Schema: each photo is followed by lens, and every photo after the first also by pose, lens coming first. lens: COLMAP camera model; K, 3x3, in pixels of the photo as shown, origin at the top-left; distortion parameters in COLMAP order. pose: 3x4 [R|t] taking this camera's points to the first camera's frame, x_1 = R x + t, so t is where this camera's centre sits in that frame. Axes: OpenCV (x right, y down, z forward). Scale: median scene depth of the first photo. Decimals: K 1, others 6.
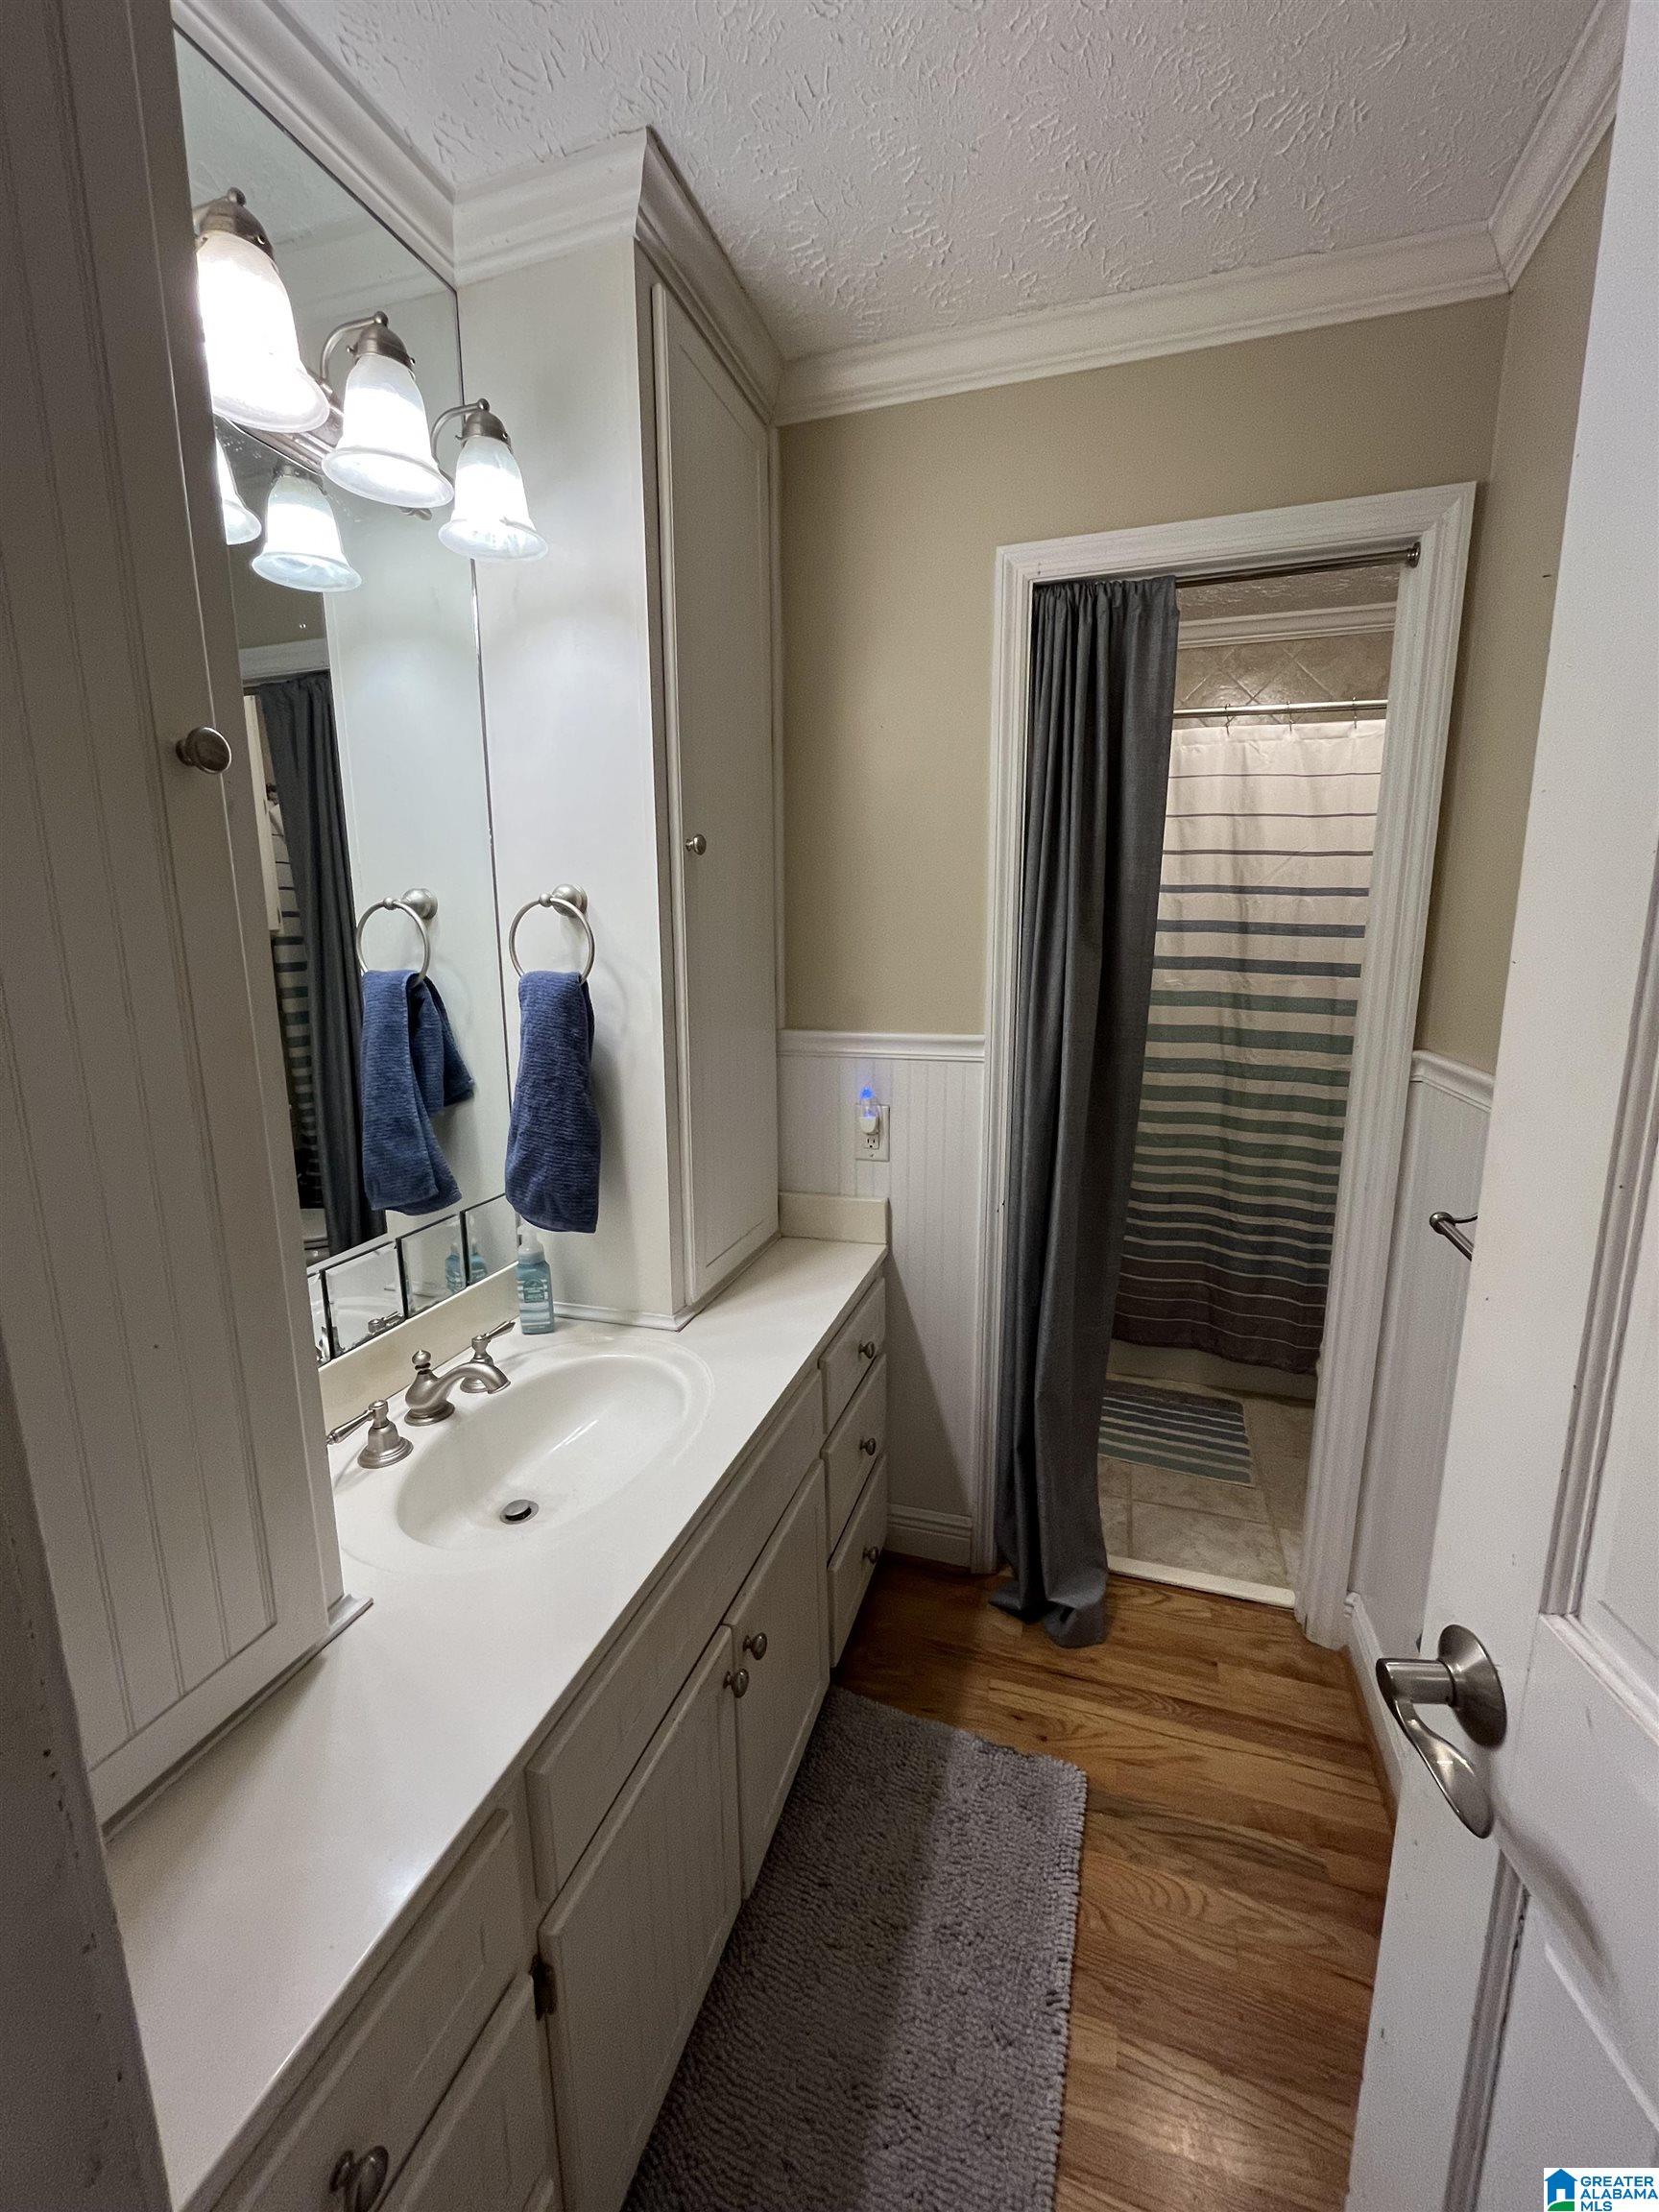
lens RADIAL K [[895.4, 0, 829.5], [0, 895.4, 1098.2], [0, 0, 1]] dist [-0.000780, -0.000643]
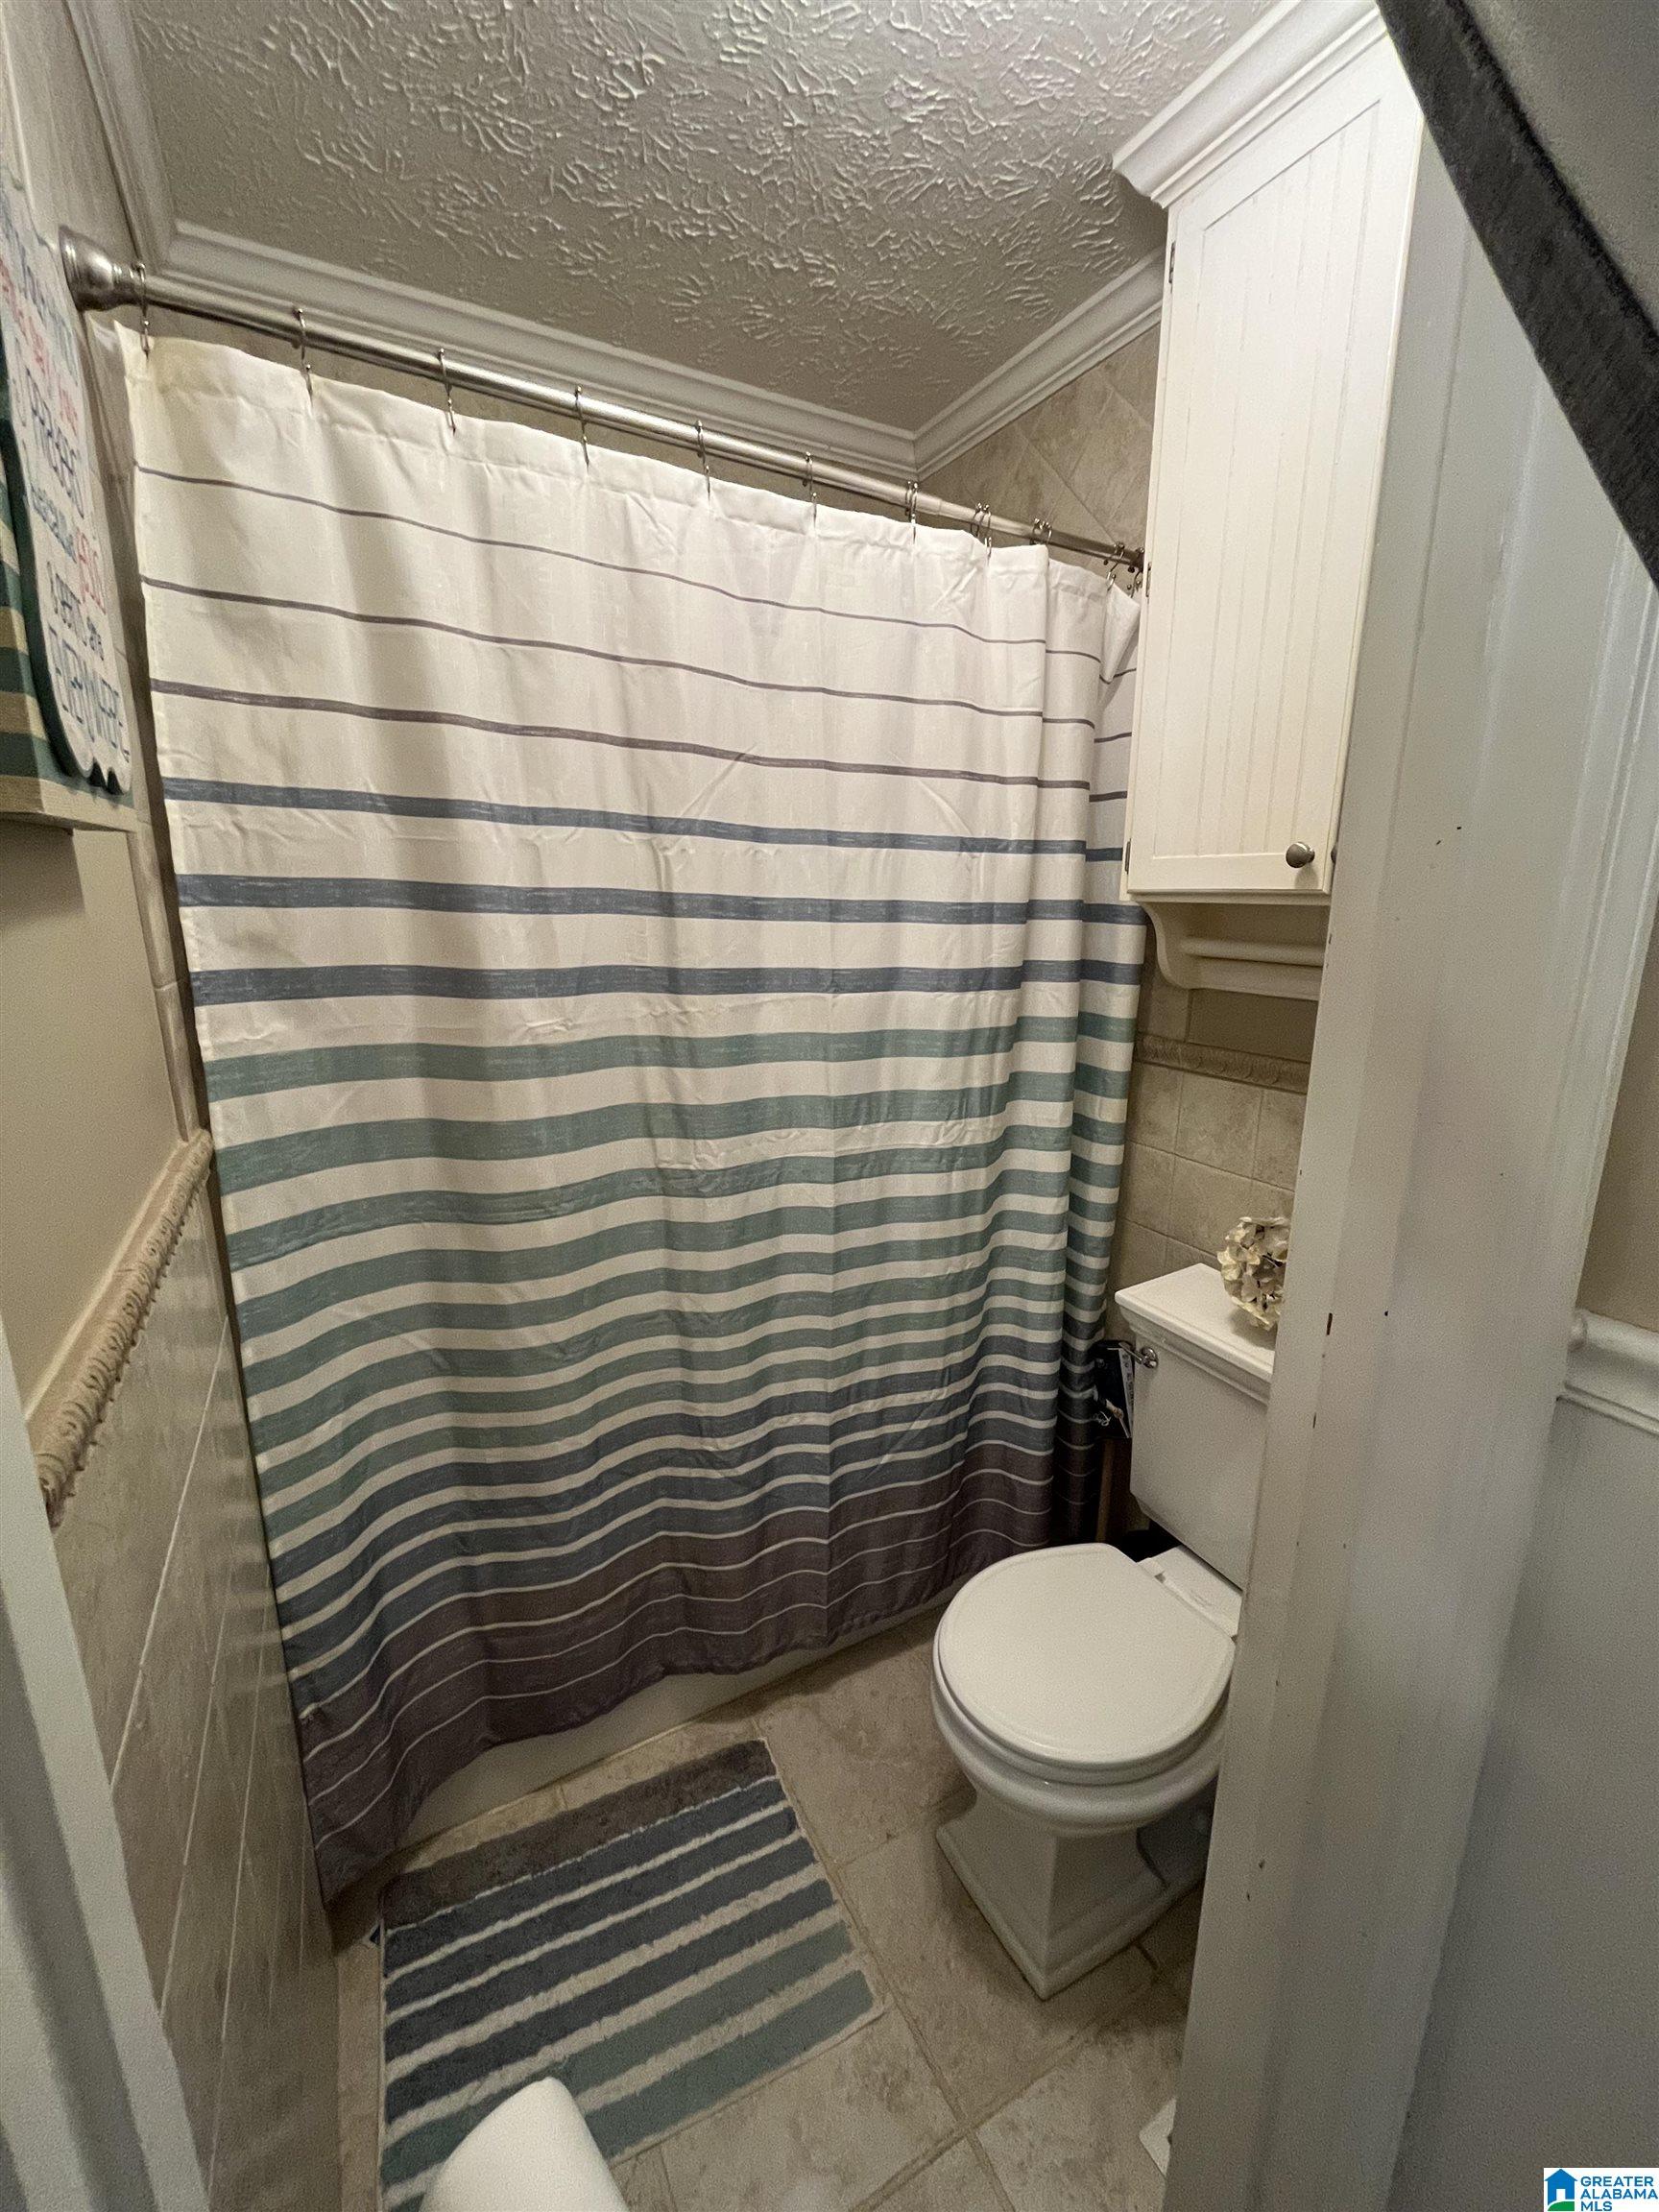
lens RADIAL K [[895.4, 0, 829.5], [0, 895.4, 1098.2], [0, 0, 1]] dist [-0.000780, -0.000643]
pose [[0.685146, -0.160615, 0.710477, 0.156475], [0.128659, 0.986735, 0.098995, -0.120445], [-0.716953, 0.023583, 0.696722, 0.586337]]
